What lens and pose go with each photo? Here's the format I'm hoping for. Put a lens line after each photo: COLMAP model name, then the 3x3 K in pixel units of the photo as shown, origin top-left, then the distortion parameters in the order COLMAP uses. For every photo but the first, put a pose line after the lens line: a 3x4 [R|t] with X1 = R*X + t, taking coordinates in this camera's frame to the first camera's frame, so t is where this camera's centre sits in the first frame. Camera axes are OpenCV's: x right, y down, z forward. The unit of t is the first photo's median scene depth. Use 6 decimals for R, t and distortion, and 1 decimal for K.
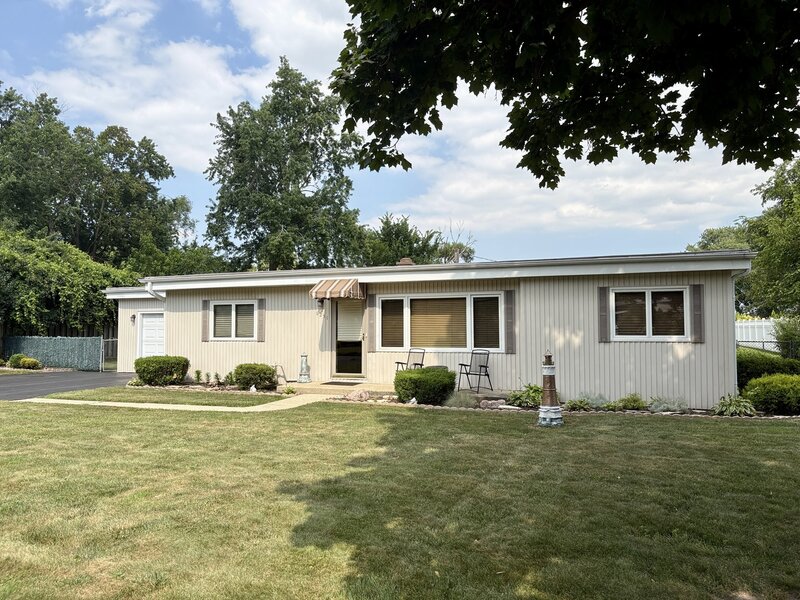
lens RADIAL K [[608.9, 0, 401.7], [0, 608.9, 301.9], [0, 0, 1]] dist [0.034358, -0.013806]
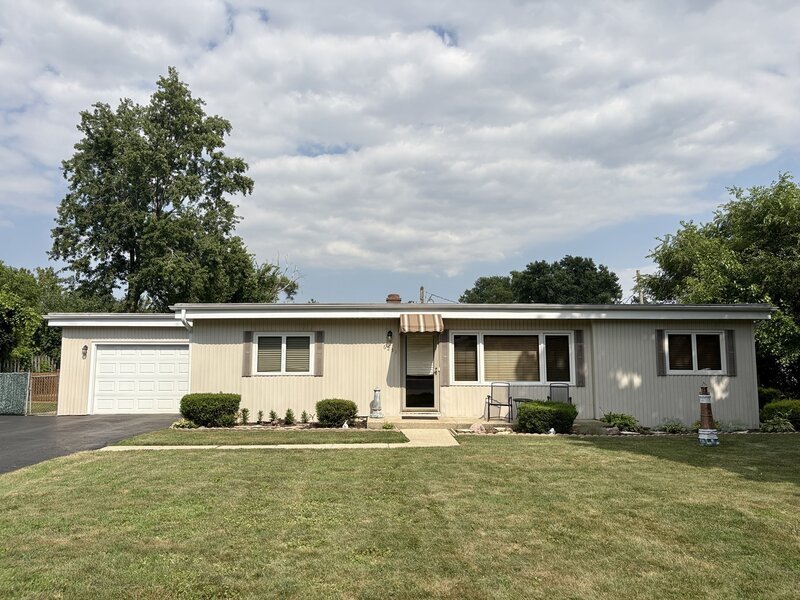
lens RADIAL K [[608.9, 0, 403.5], [0, 608.9, 293.1], [0, 0, 1]] dist [0.034358, -0.013806]
pose [[0.922419, 0.048939, 0.383077, -0.502419], [-0.021245, 0.996867, -0.076195, 0.005602], [-0.385606, 0.062145, 0.920569, 0.066954]]
